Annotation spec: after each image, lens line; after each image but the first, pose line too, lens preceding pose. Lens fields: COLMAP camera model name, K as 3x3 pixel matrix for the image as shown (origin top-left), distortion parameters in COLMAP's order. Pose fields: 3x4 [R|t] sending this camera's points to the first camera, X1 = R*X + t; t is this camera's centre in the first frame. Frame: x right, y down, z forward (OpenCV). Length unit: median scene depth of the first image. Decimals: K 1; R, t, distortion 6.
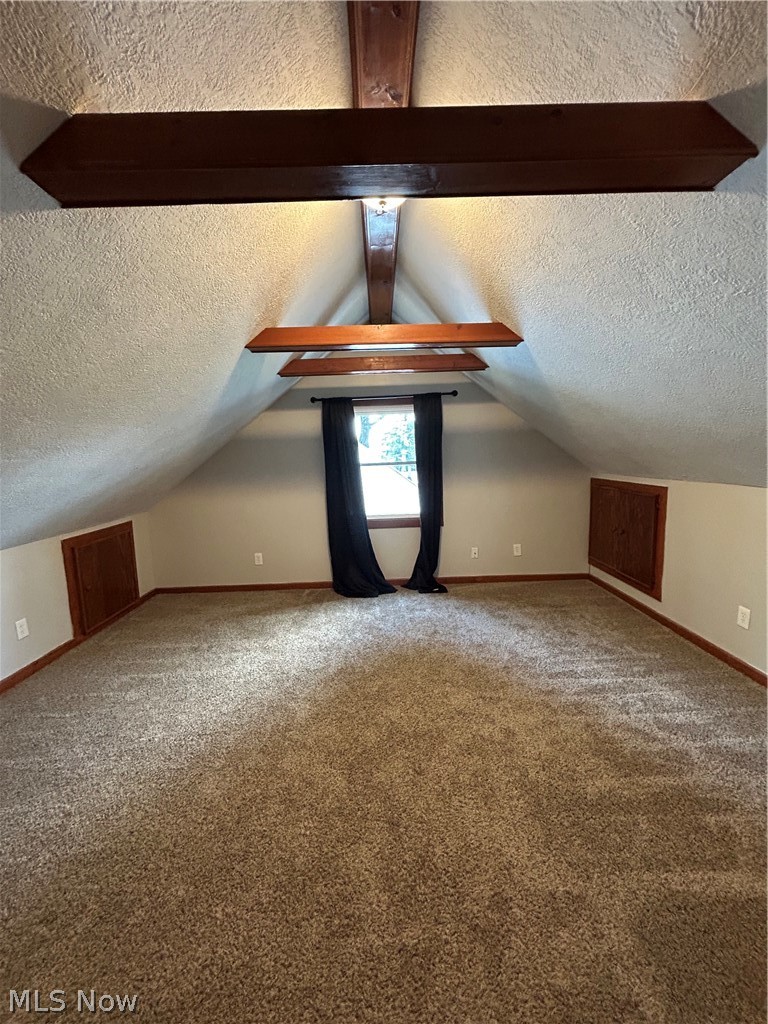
lens RADIAL K [[408.9, 0, 382.7], [0, 408.9, 509.4], [0, 0, 1]] dist [0.001966, 0.000067]
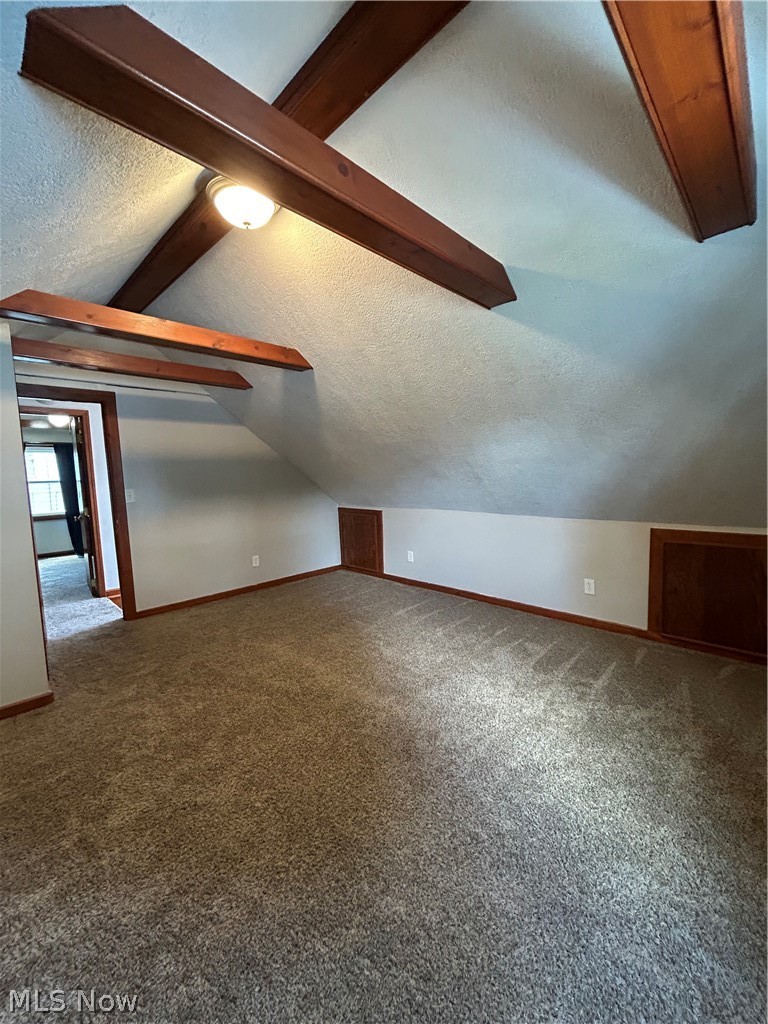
lens RADIAL K [[408.9, 0, 381.8], [0, 408.9, 511.9], [0, 0, 1]] dist [0.001966, 0.000067]
pose [[-0.708968, 0.122488, -0.694522, 0.333537], [-0.042284, 0.975647, 0.215231, -0.143331], [0.703971, 0.181959, -0.686524, 1.200948]]
